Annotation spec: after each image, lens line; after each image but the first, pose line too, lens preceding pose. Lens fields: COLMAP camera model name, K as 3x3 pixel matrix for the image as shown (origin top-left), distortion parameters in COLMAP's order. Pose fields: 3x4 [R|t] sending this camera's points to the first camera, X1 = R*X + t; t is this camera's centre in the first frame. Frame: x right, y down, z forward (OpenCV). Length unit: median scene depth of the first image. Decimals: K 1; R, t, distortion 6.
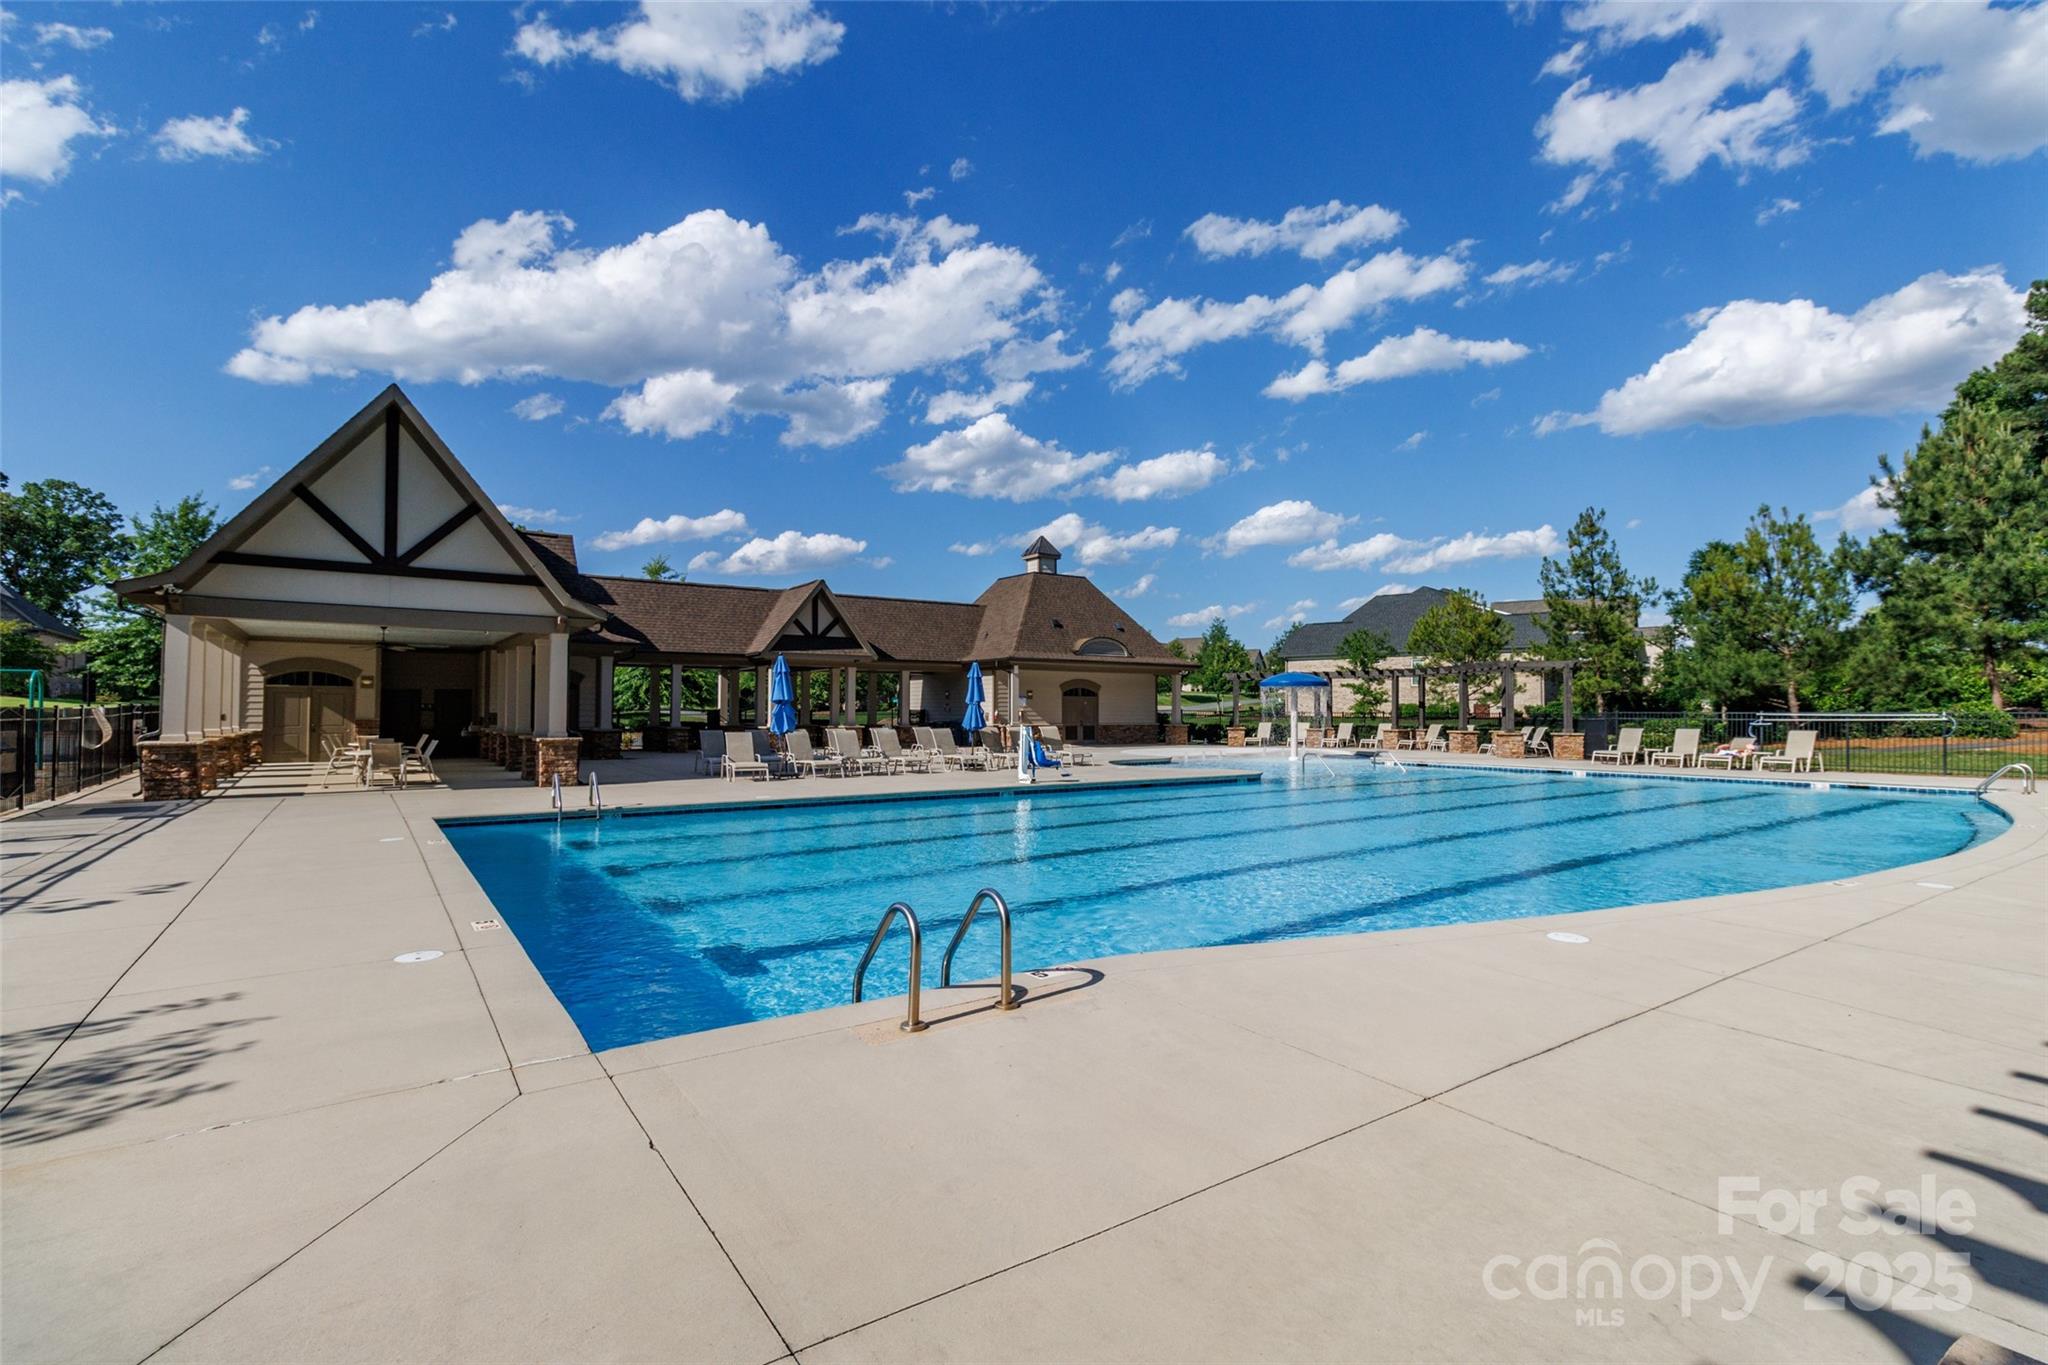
lens RADIAL K [[947.1, 0, 1024.4], [0, 947.1, 691.9], [0, 0, 1]] dist [0.001837, 0.000162]
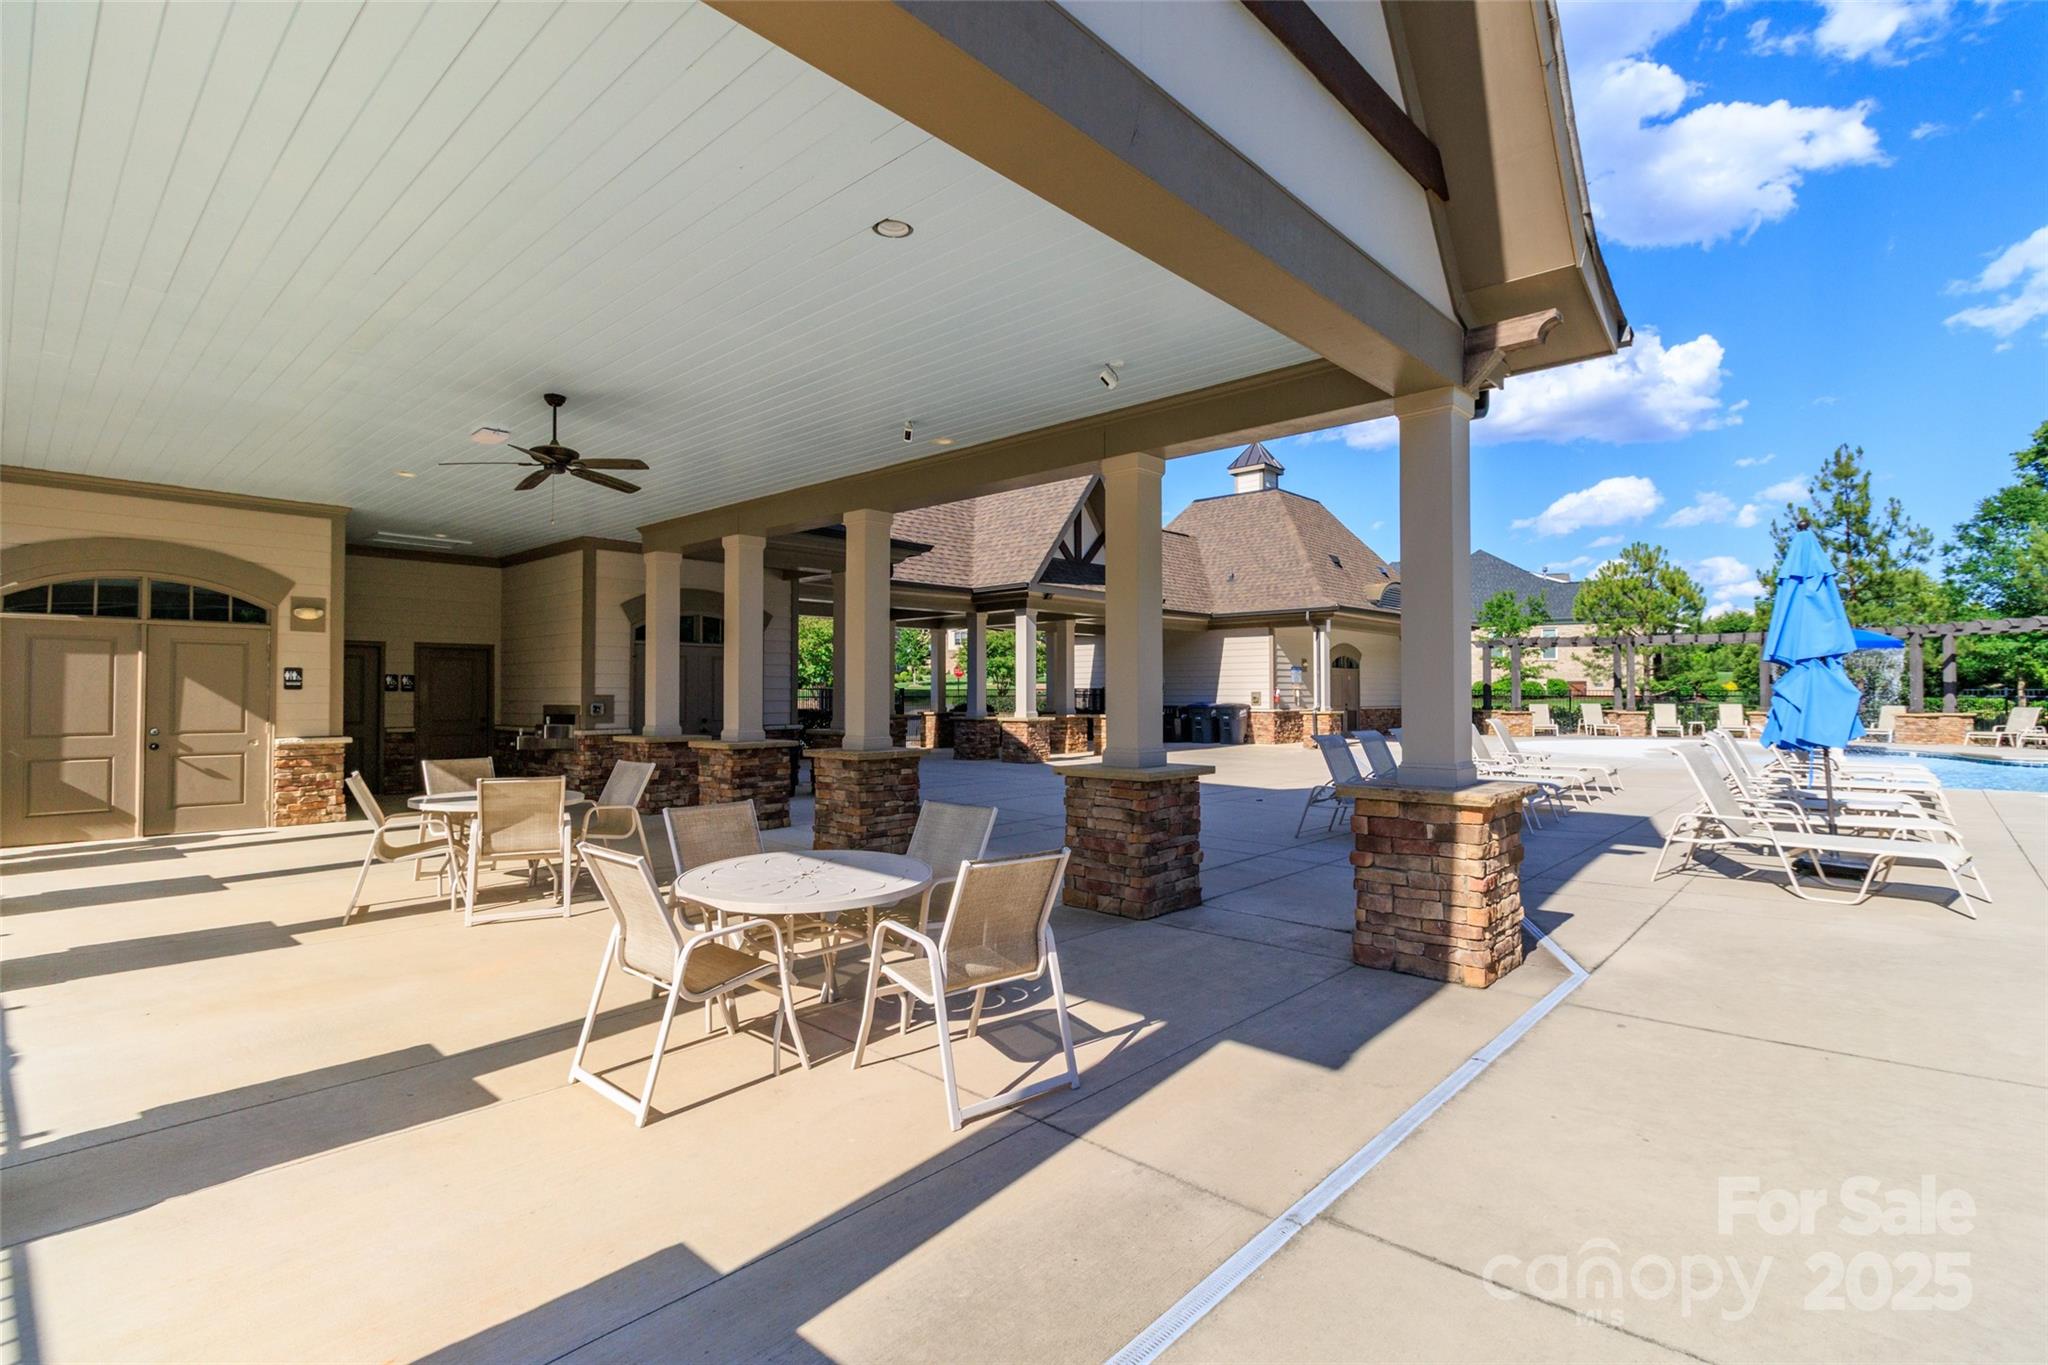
lens RADIAL K [[947.1, 0, 1023.6], [0, 947.1, 676.6], [0, 0, 1]] dist [0.001837, 0.000162]
pose [[0.978734, 0.001373, 0.205130, -0.372511], [-0.002968, 0.999968, 0.007468, 0.008018], [-0.205113, -0.007918, 0.978706, 0.432872]]
